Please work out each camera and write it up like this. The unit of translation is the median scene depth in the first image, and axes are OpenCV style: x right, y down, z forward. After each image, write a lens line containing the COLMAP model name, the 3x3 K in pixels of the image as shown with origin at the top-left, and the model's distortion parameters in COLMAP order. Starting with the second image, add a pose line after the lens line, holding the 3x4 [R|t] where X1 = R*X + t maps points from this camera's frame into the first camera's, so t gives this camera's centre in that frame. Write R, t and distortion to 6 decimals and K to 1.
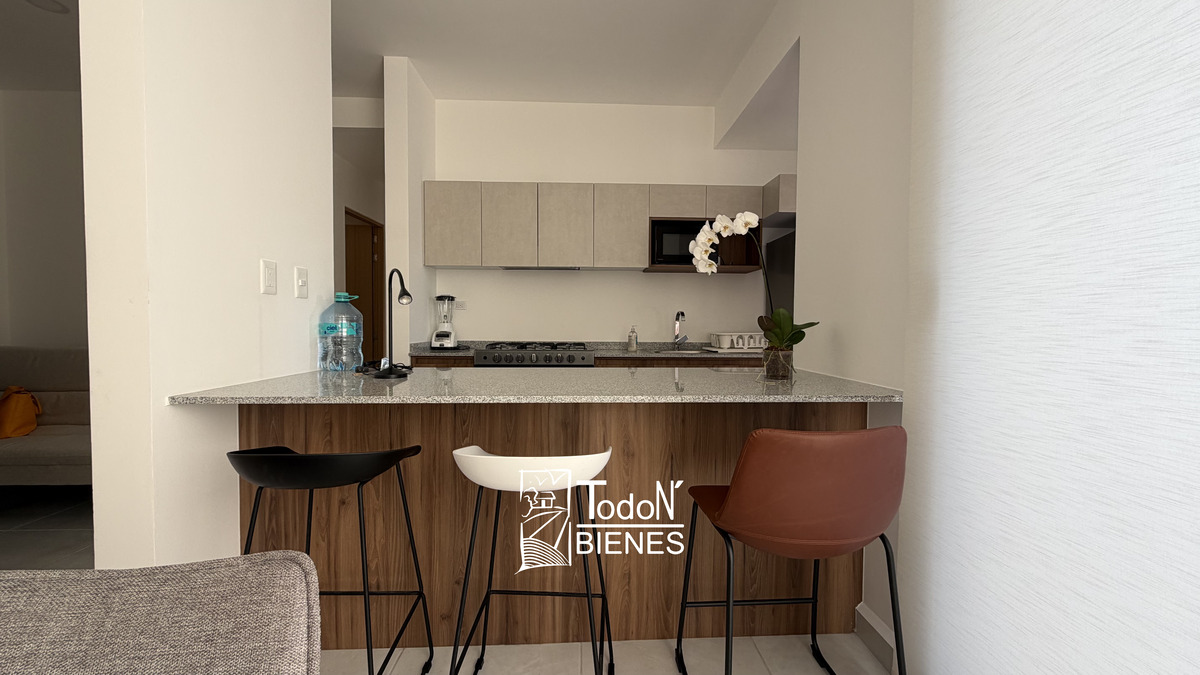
lens RADIAL K [[477.4, 0, 596.3], [0, 477.4, 338.1], [0, 0, 1]] dist [-0.000790, 0.000643]
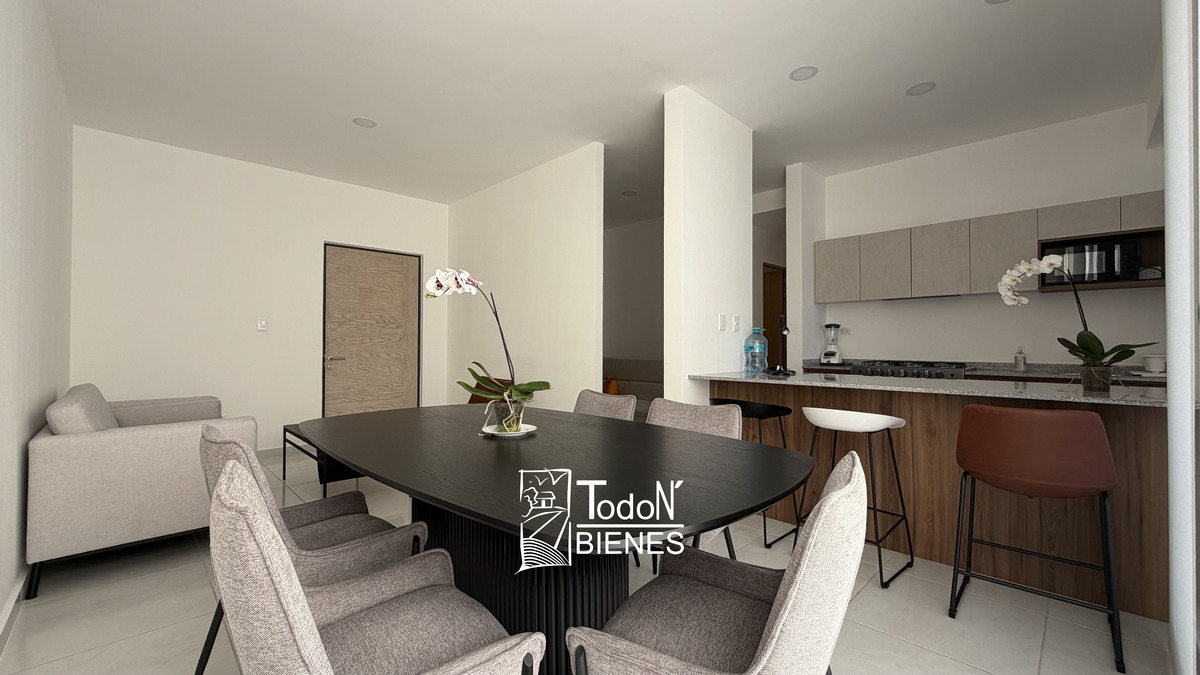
lens RADIAL K [[481.0, 0, 600.0], [0, 481.0, 337.5], [0, 0, 1]] dist [-0.002308, -0.000054]
pose [[0.682007, -0.014541, -0.731201, 0.350716], [-0.021213, 0.998988, -0.039653, 0.022548], [0.731038, 0.042555, 0.681008, -0.594796]]
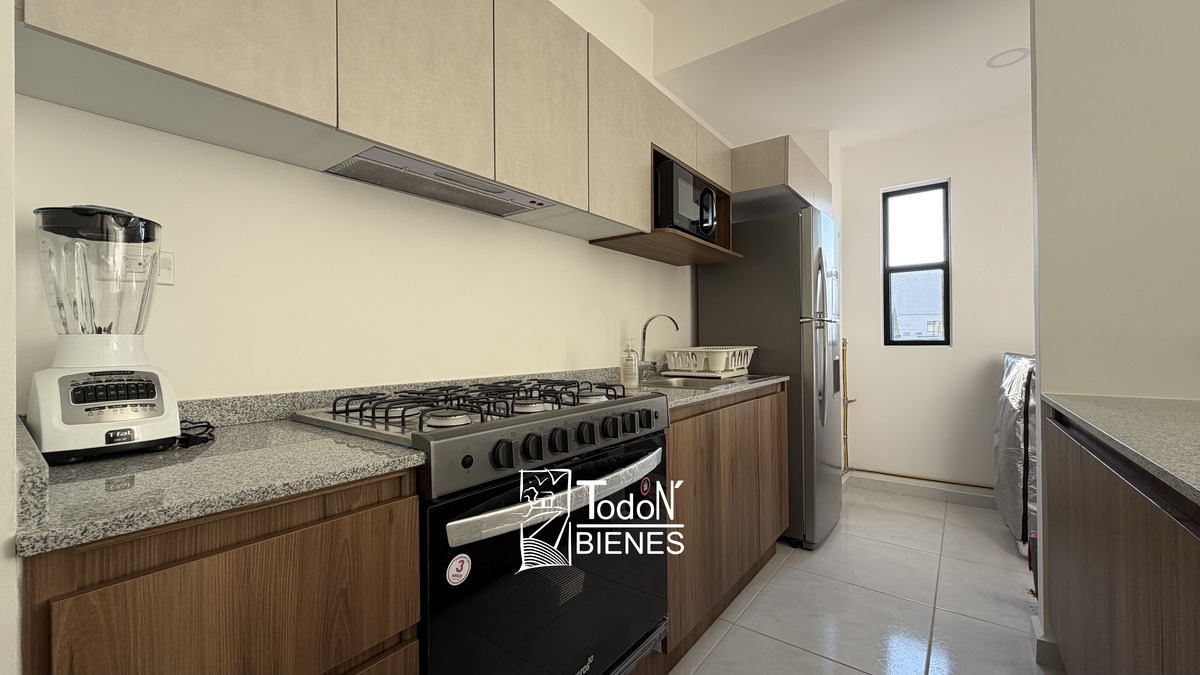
lens RADIAL K [[477.4, 0, 596.3], [0, 477.4, 338.1], [0, 0, 1]] dist [-0.000790, 0.000643]
pose [[0.639822, -0.005251, 0.768505, -0.564757], [0.037431, 0.999003, -0.024337, -0.025290], [-0.767611, 0.044338, 0.639380, 1.127448]]
